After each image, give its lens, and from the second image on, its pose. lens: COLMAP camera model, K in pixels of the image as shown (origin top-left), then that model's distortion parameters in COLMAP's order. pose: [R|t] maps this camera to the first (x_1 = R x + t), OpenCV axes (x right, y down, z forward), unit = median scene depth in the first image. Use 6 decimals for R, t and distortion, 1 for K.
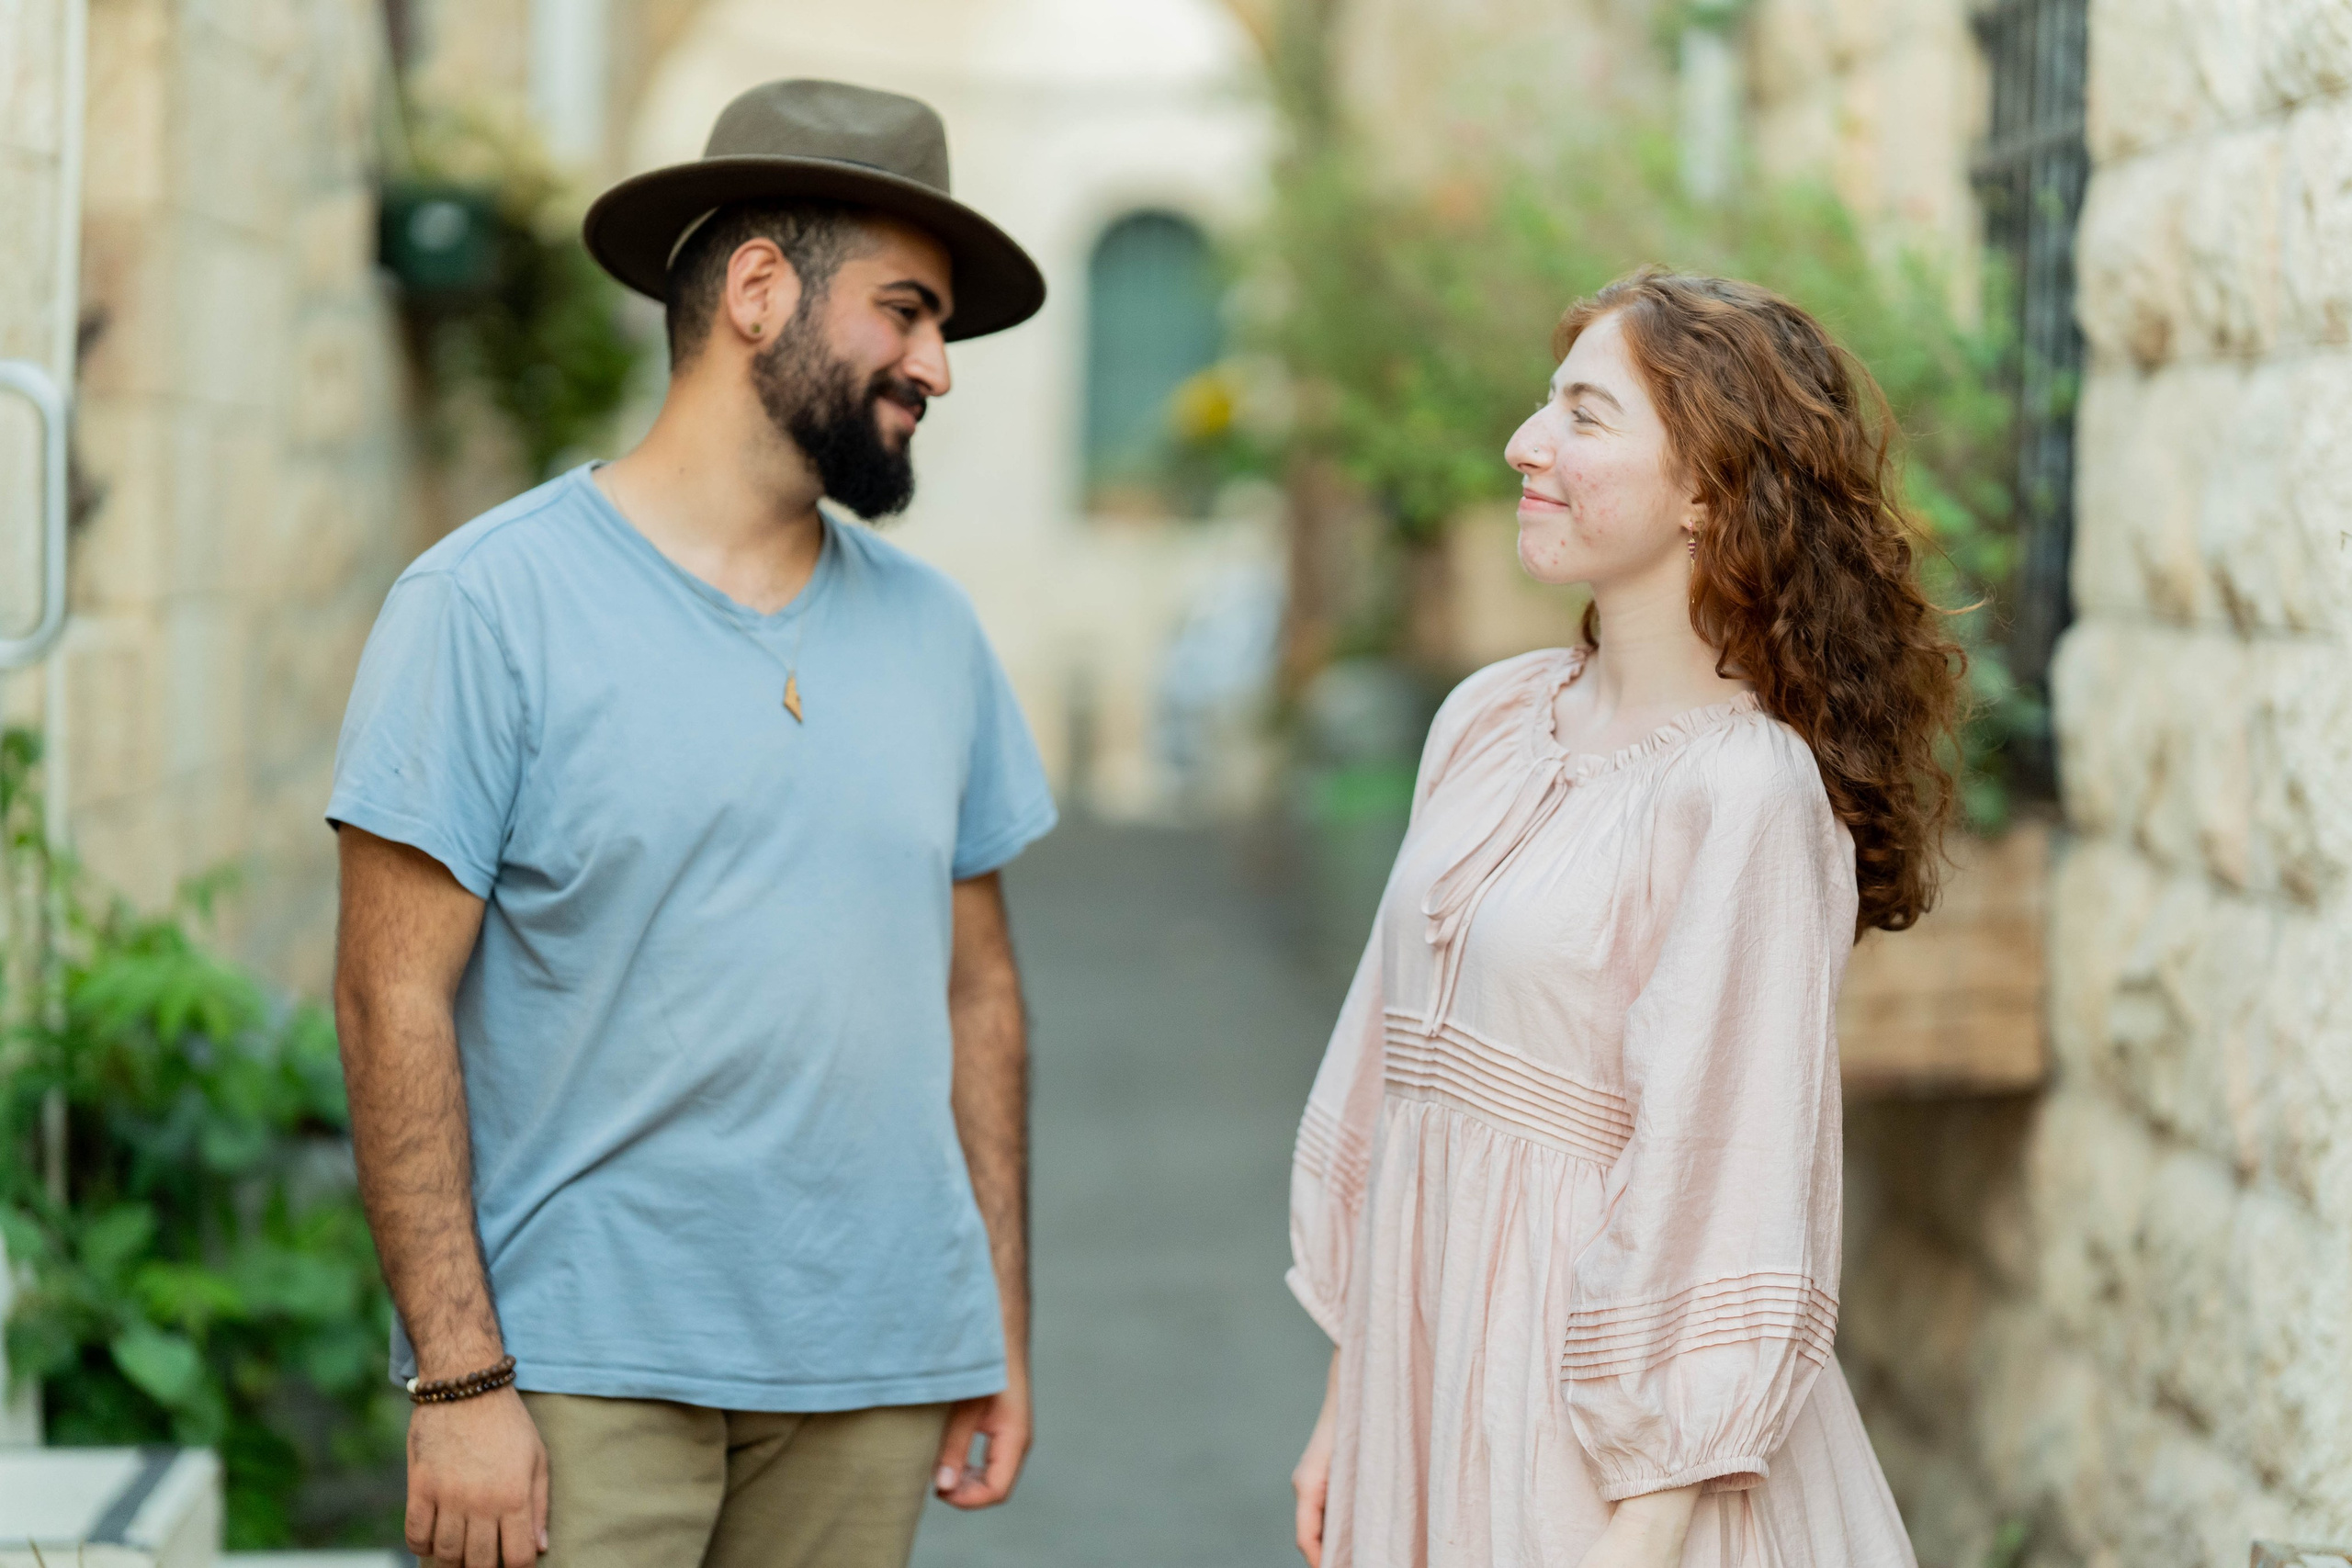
lens RADIAL K [[5877.7, 0, 1224.8], [0, 5877.7, 832.0], [0, 0, 1]] dist [0.013733, 0.465435]
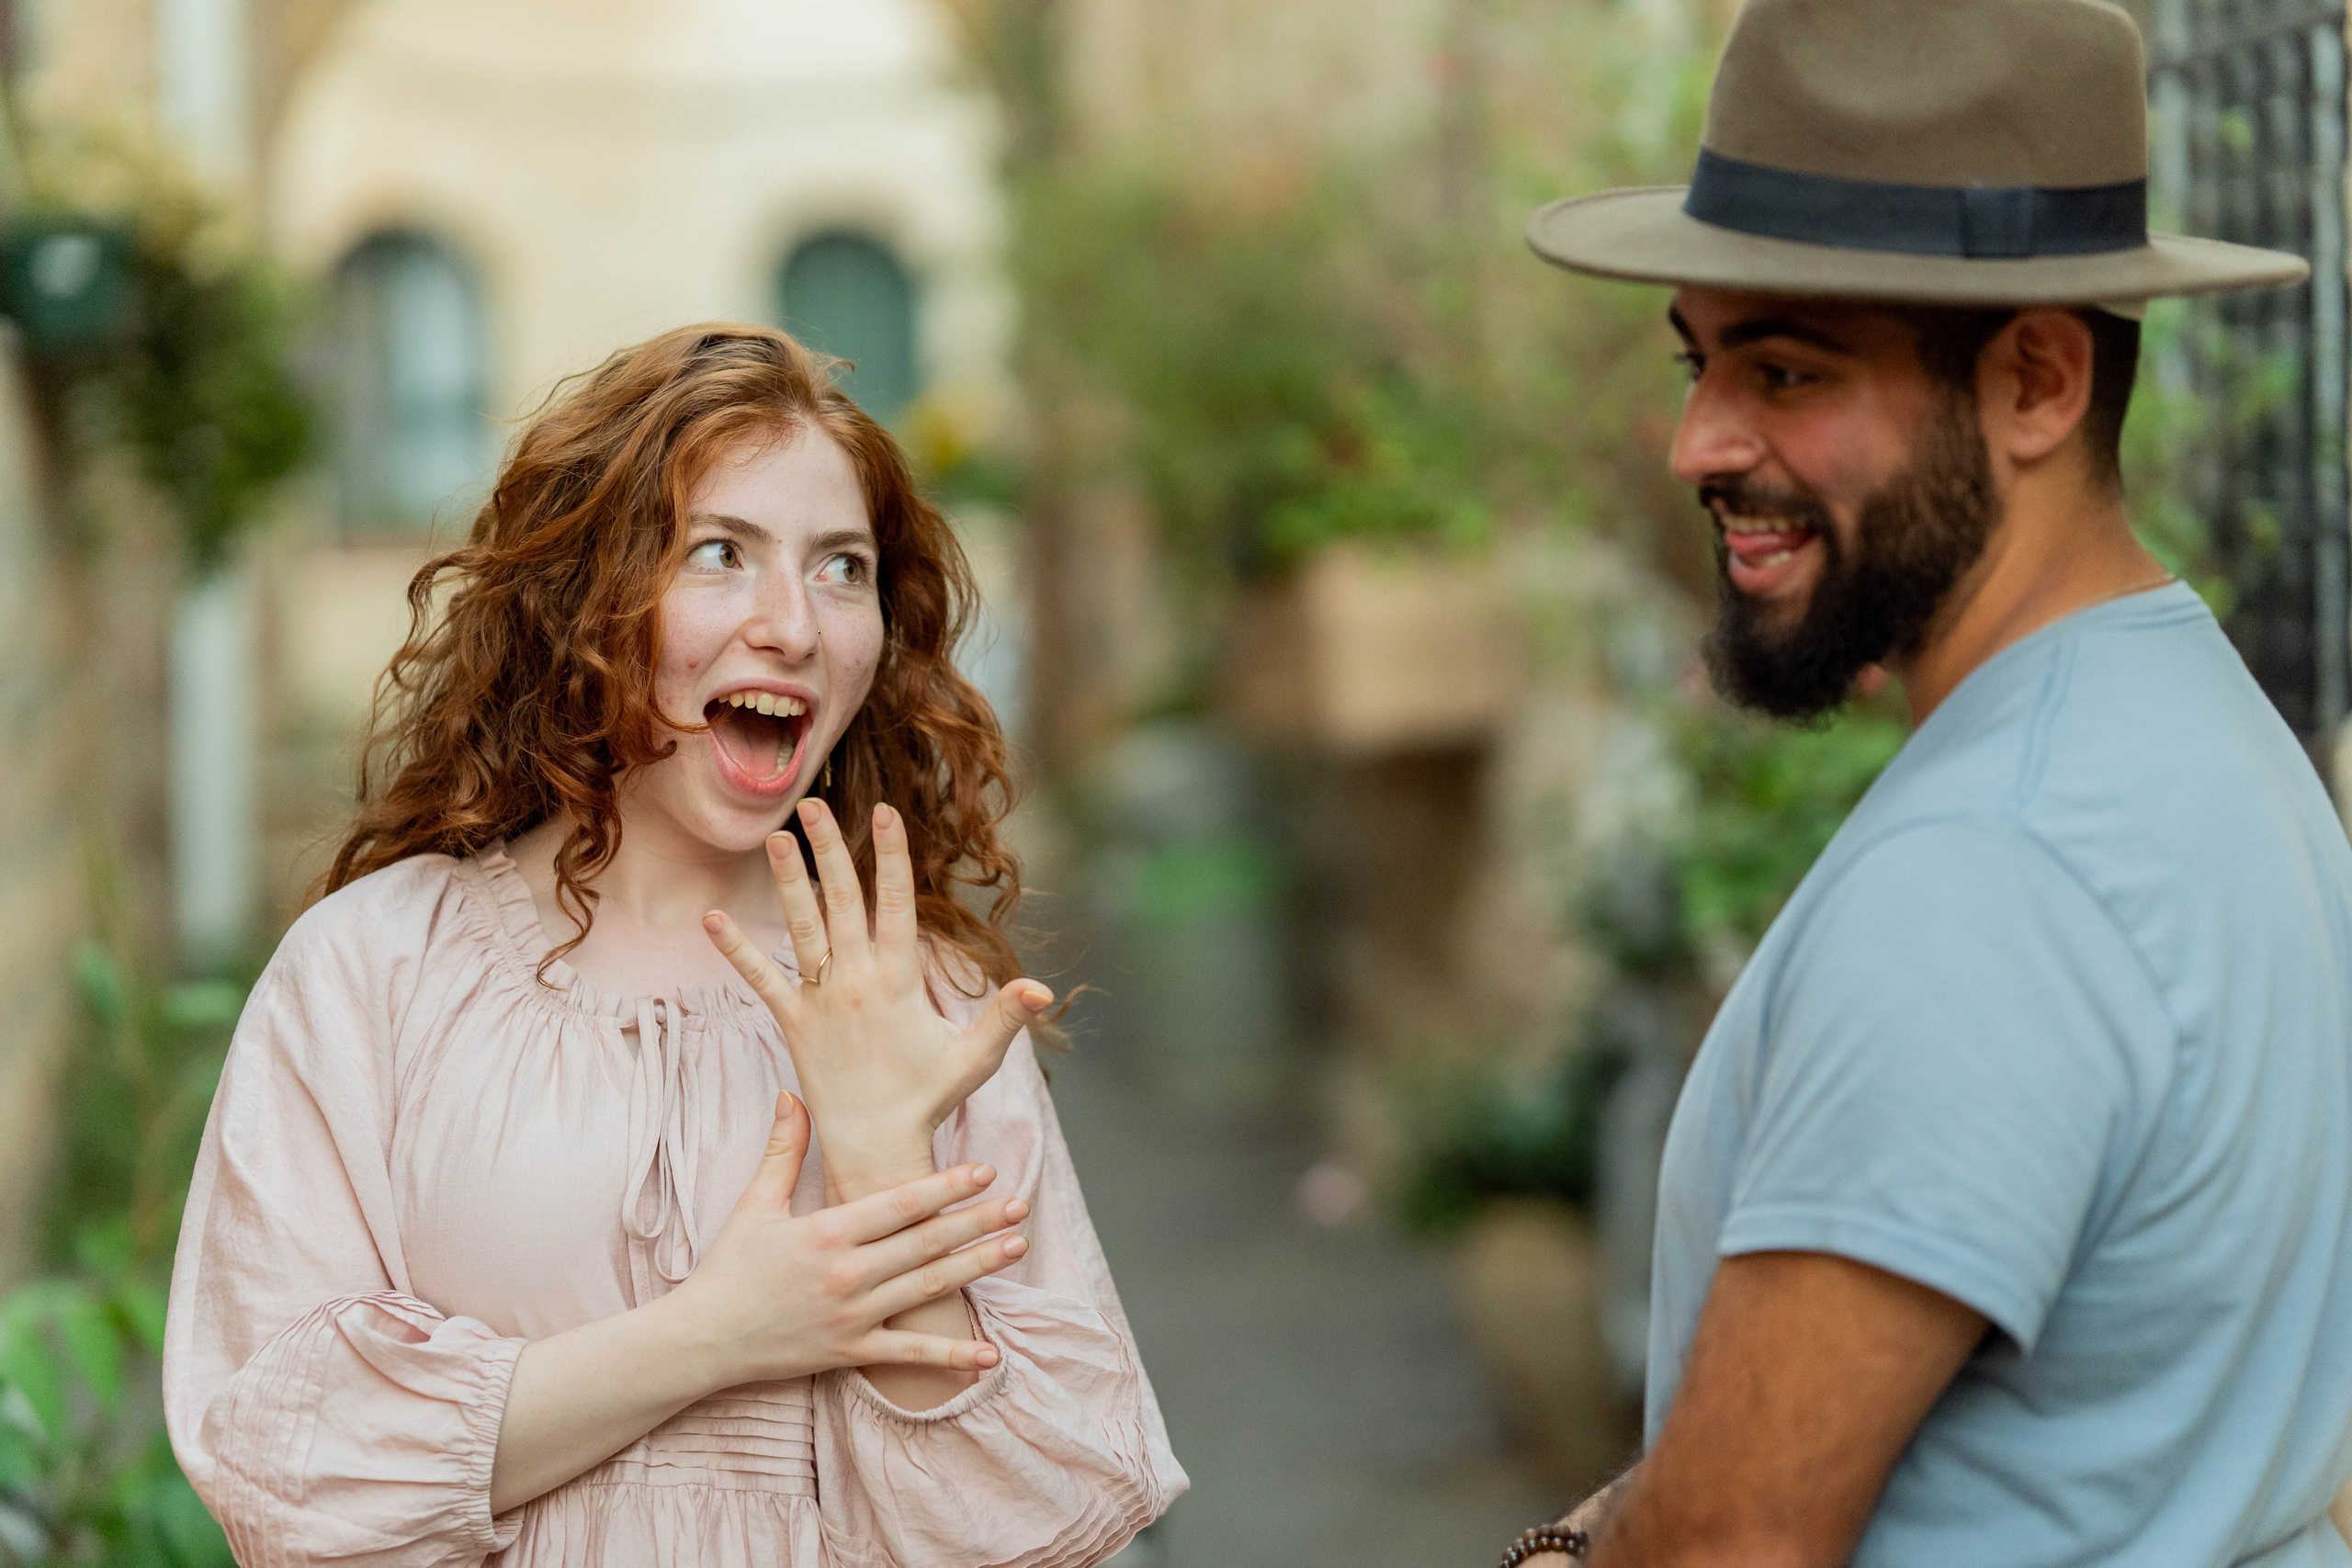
lens RADIAL K [[5832.4, 0, 1169.1], [0, 5832.4, 836.8], [0, 0, 1]] dist [0.052742, -0.221241]
pose [[0.997483, -0.048110, 0.052093, -0.041669], [0.048157, 0.998840, 0.000336, -0.025553], [-0.052049, 0.002173, 0.998642, 0.280621]]
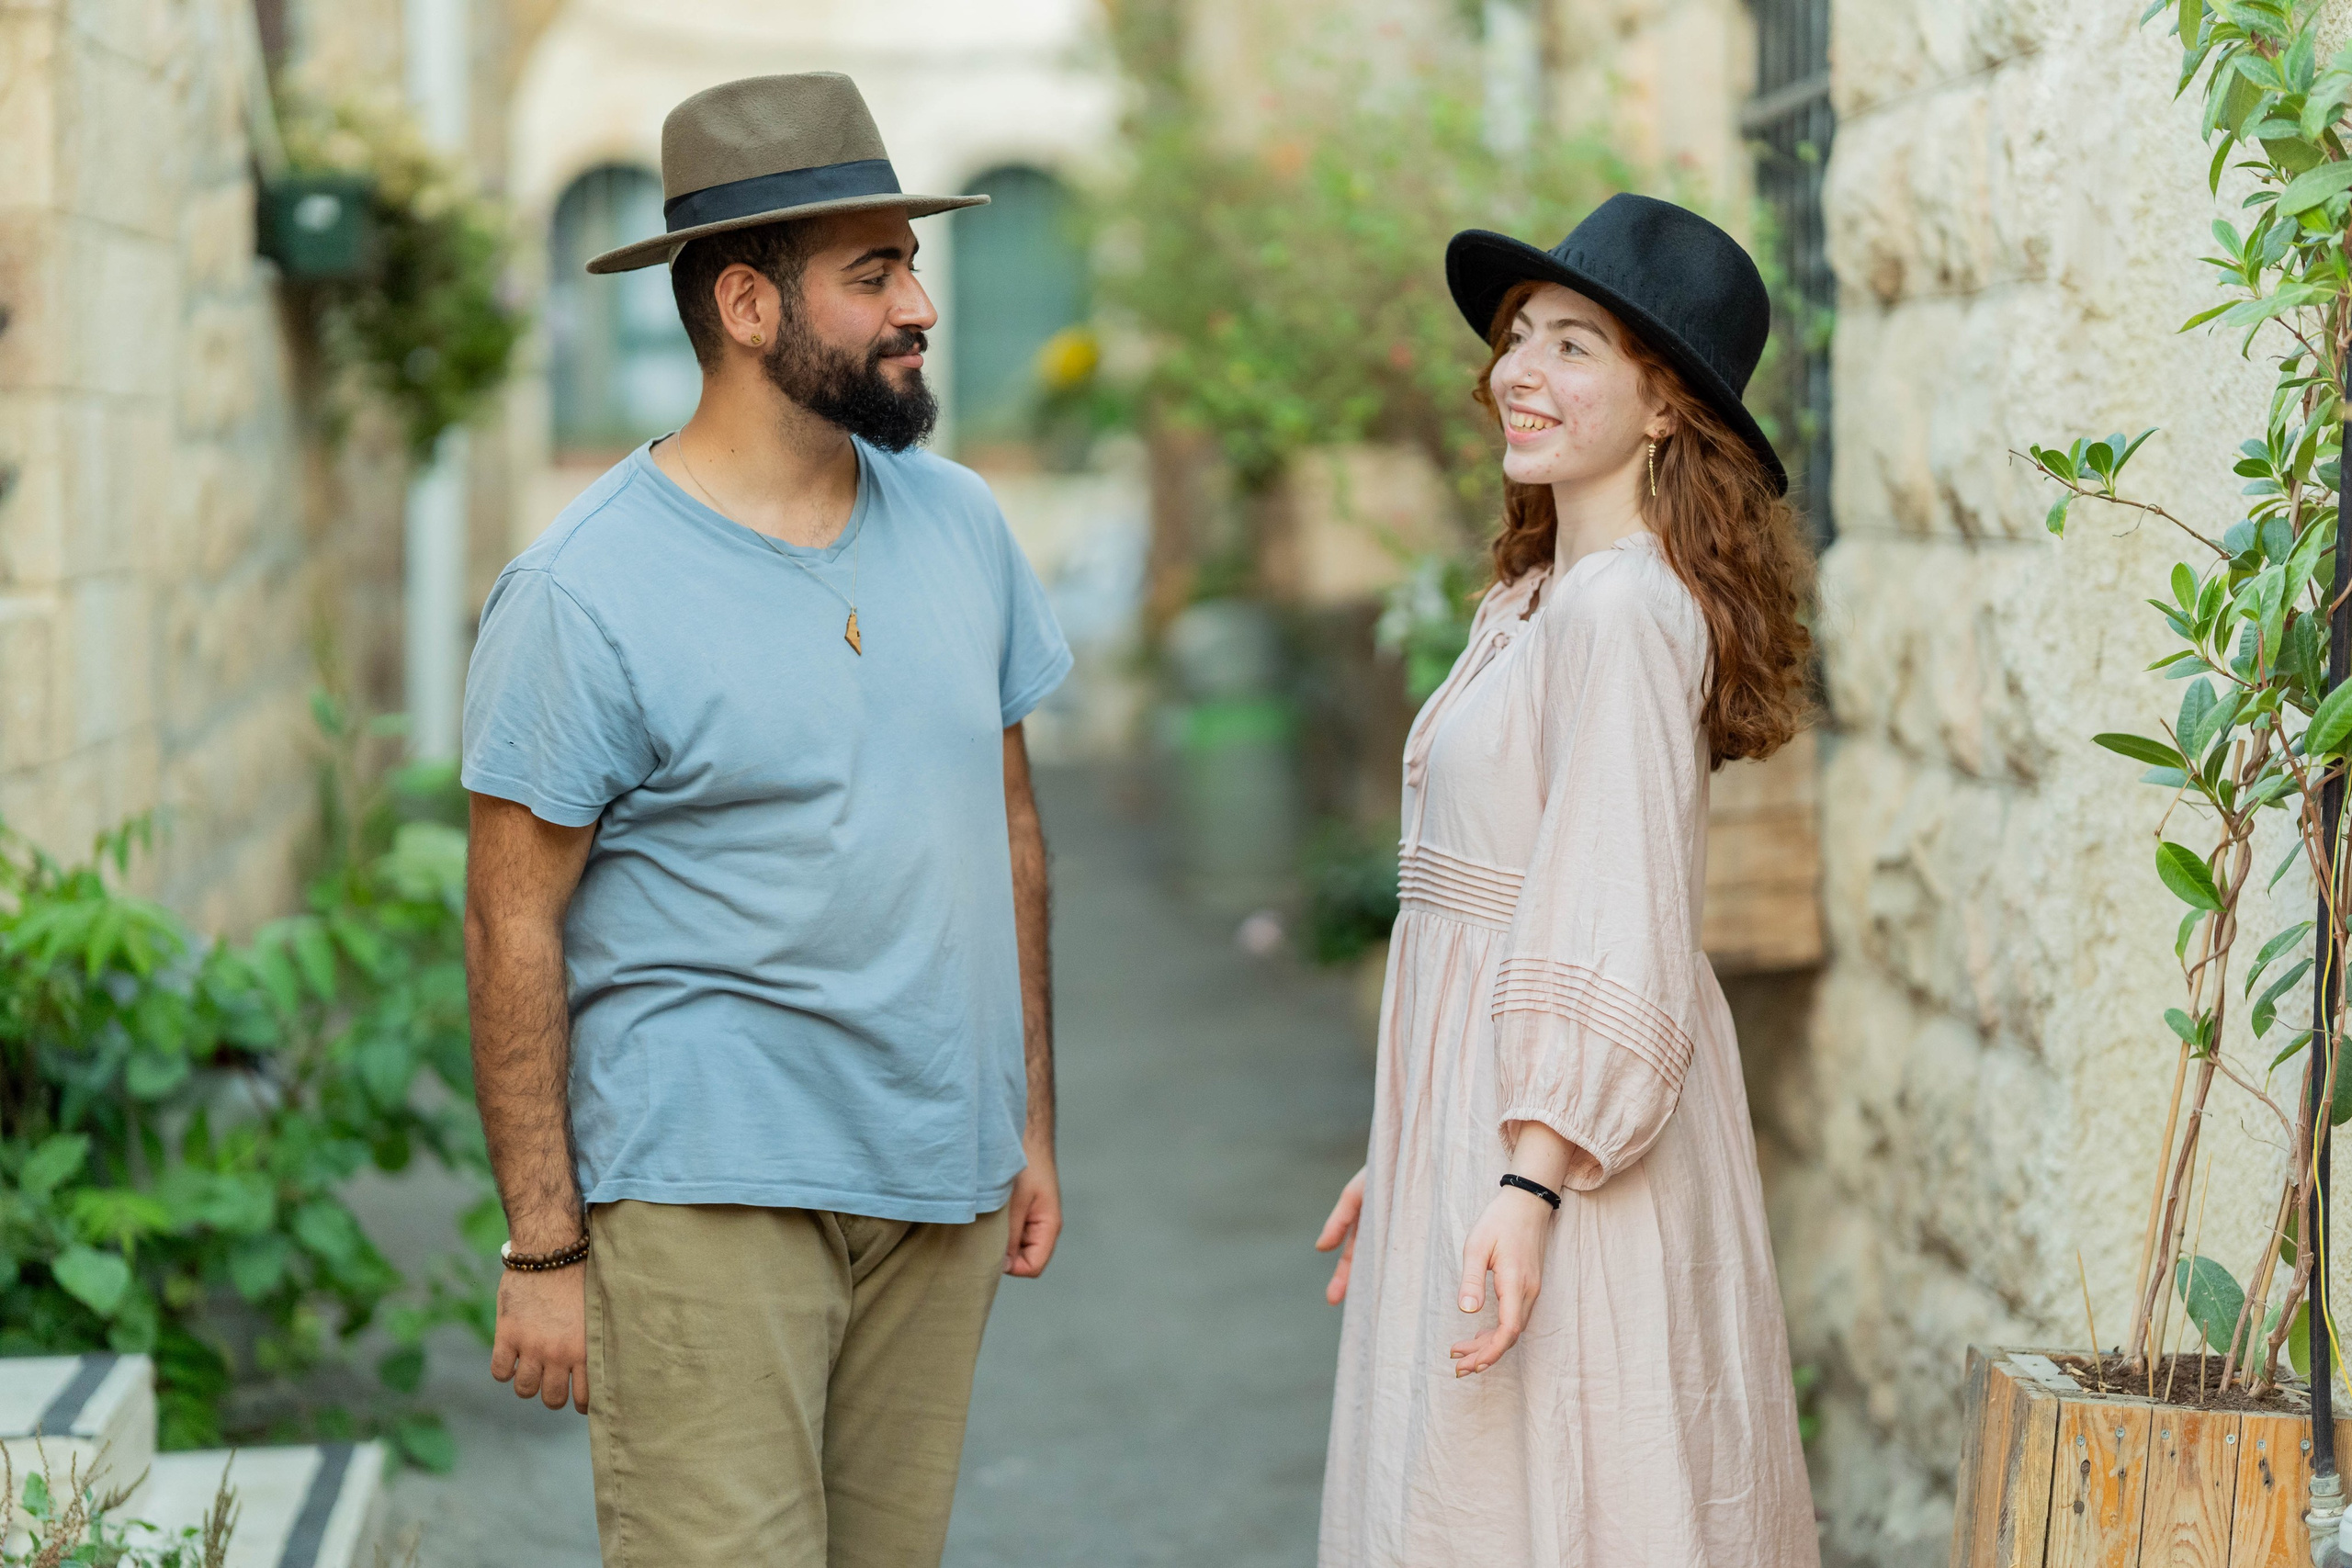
lens RADIAL K [[5886.6, 0, 1274.0], [0, 5886.6, 793.0], [0, 0, 1]] dist [-0.069999, 1.028156]
pose [[0.999165, -0.032558, 0.024690, 0.012361], [0.032500, 0.999468, 0.002773, 0.005172], [-0.024767, -0.001968, 0.999691, -0.089094]]
